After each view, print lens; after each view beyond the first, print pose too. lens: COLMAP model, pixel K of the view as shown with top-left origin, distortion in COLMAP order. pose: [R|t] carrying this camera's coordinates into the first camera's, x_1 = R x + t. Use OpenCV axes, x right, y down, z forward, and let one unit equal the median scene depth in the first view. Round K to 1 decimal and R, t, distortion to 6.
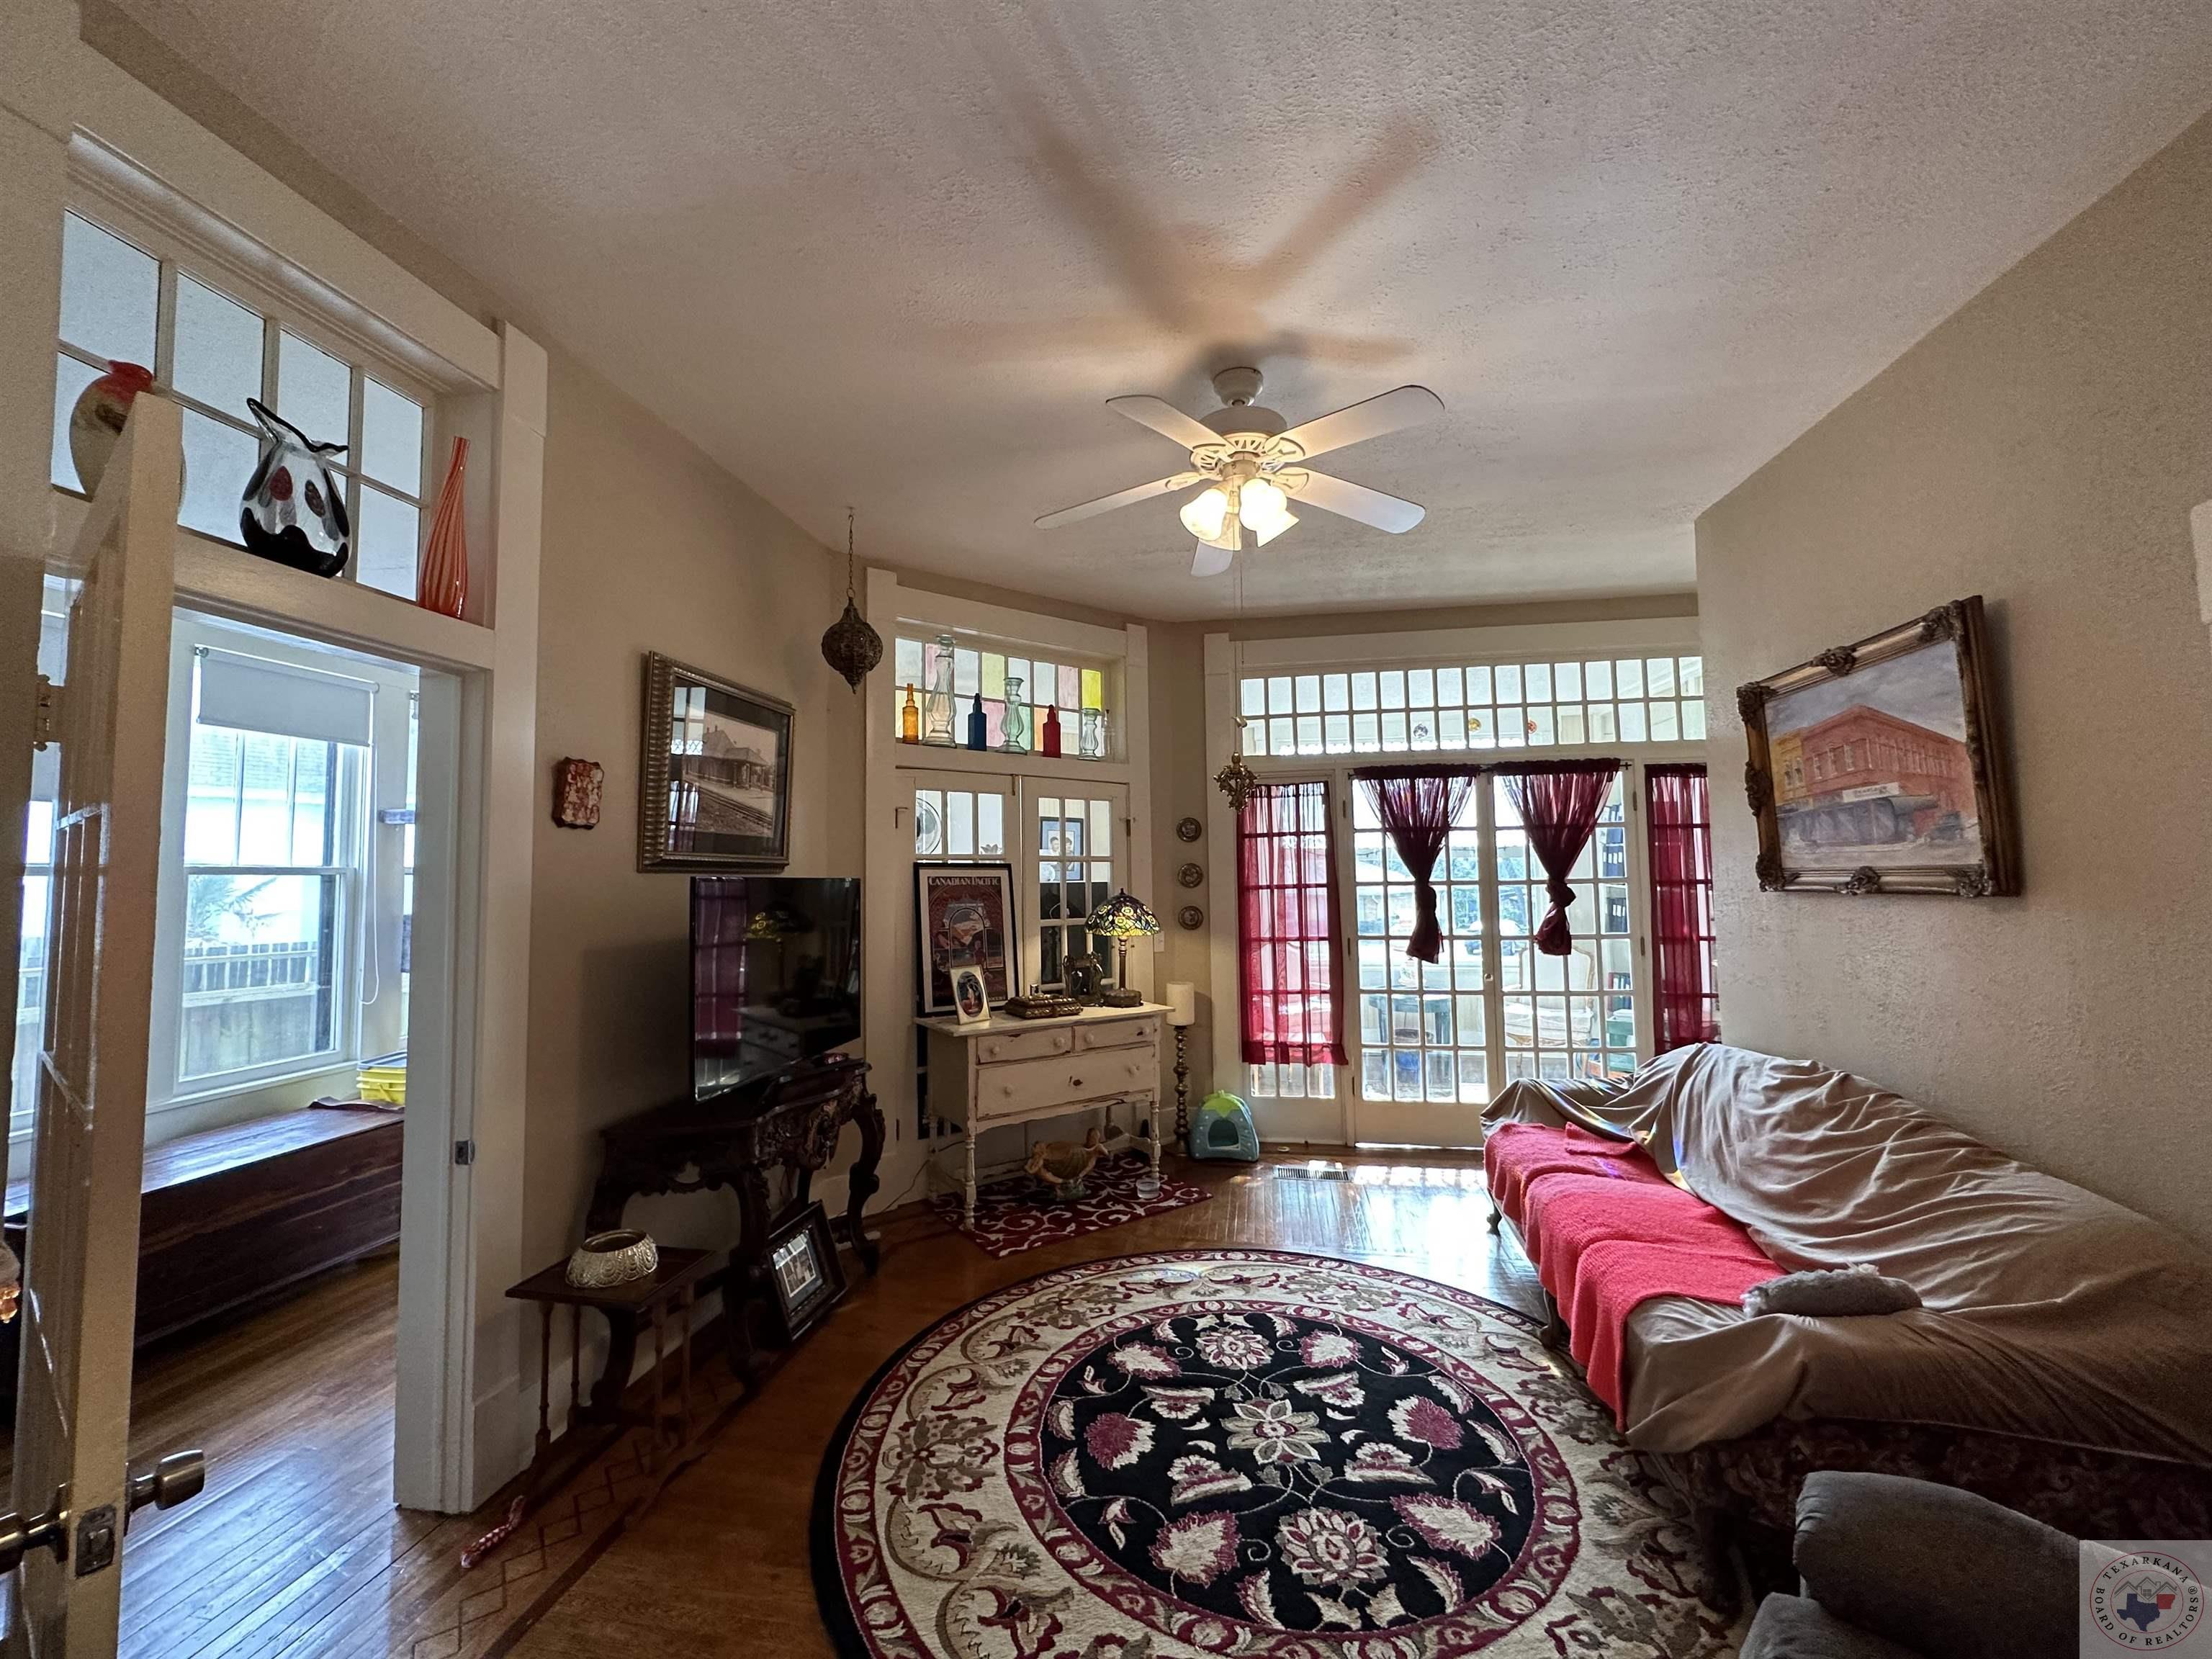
lens RADIAL K [[880.1, 0, 1102.7], [0, 880.1, 833.2], [0, 0, 1]] dist [-0.001551, -0.000102]
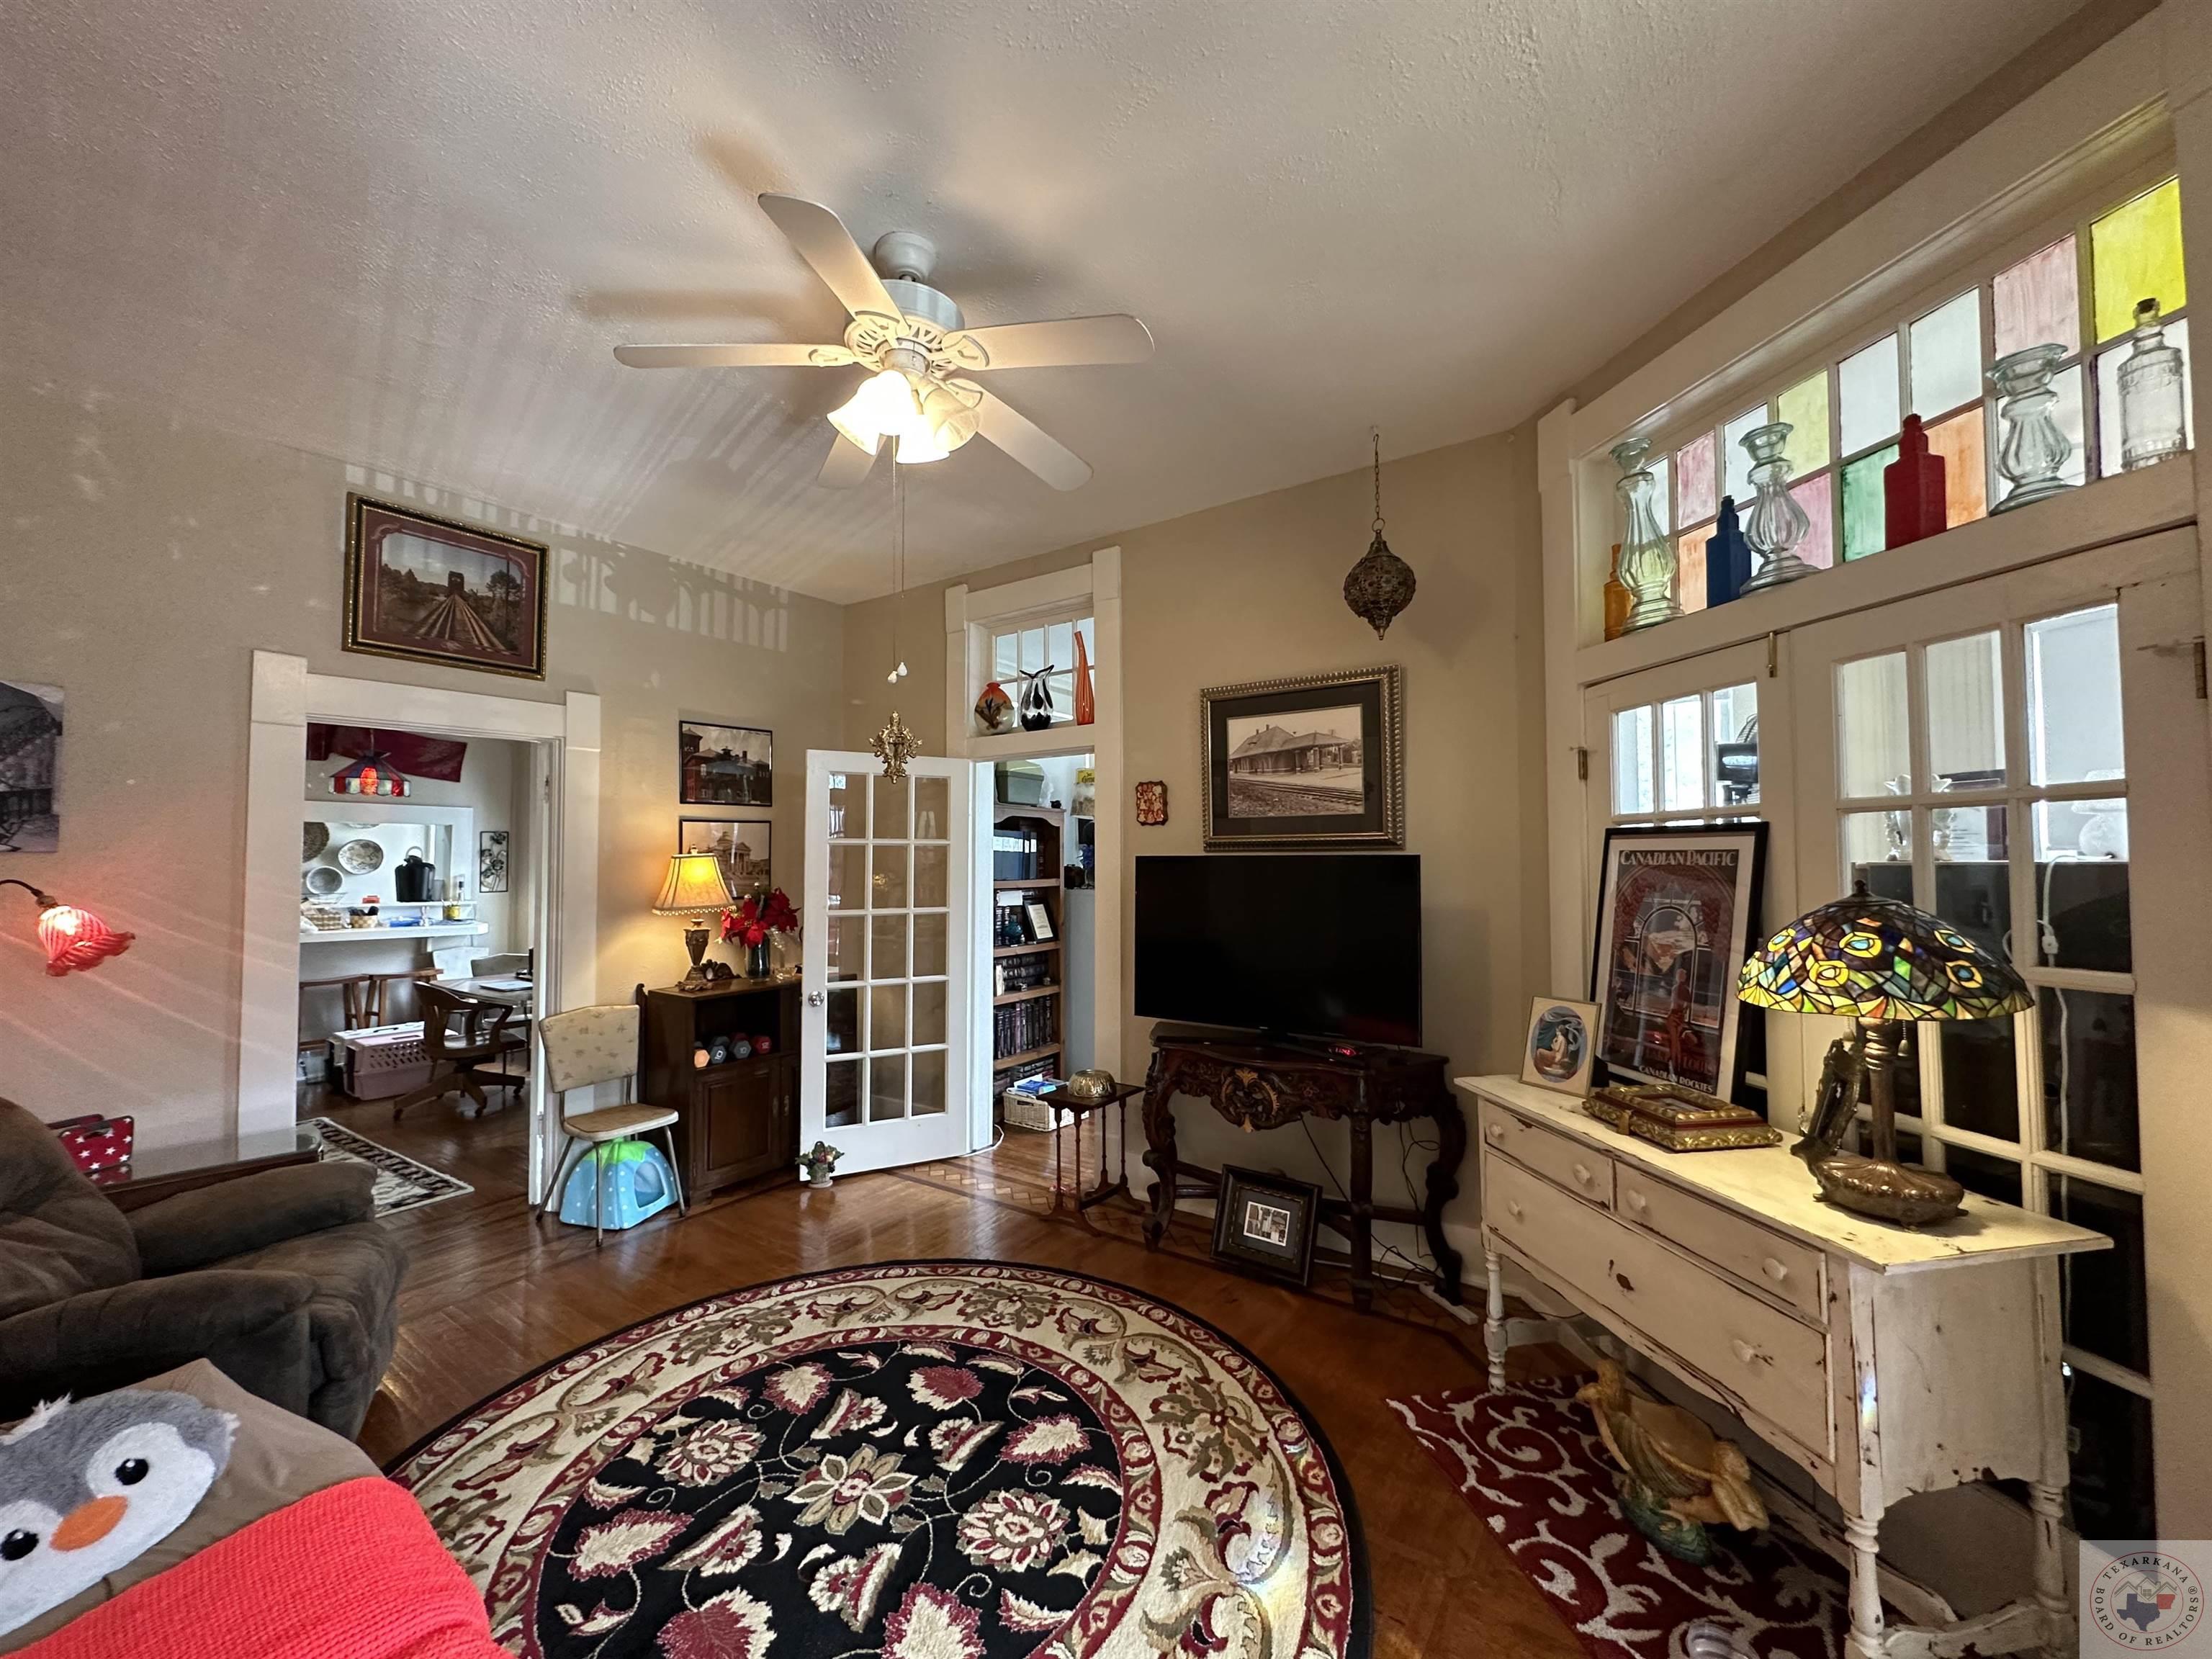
lens RADIAL K [[880.1, 0, 1106.2], [0, 880.1, 824.3], [0, 0, 1]] dist [-0.001551, -0.000102]
pose [[-0.419402, -0.027123, -0.907395, 0.899224], [0.054805, 0.996974, -0.055131, 0.078854], [0.906145, -0.072852, -0.416647, 1.633419]]
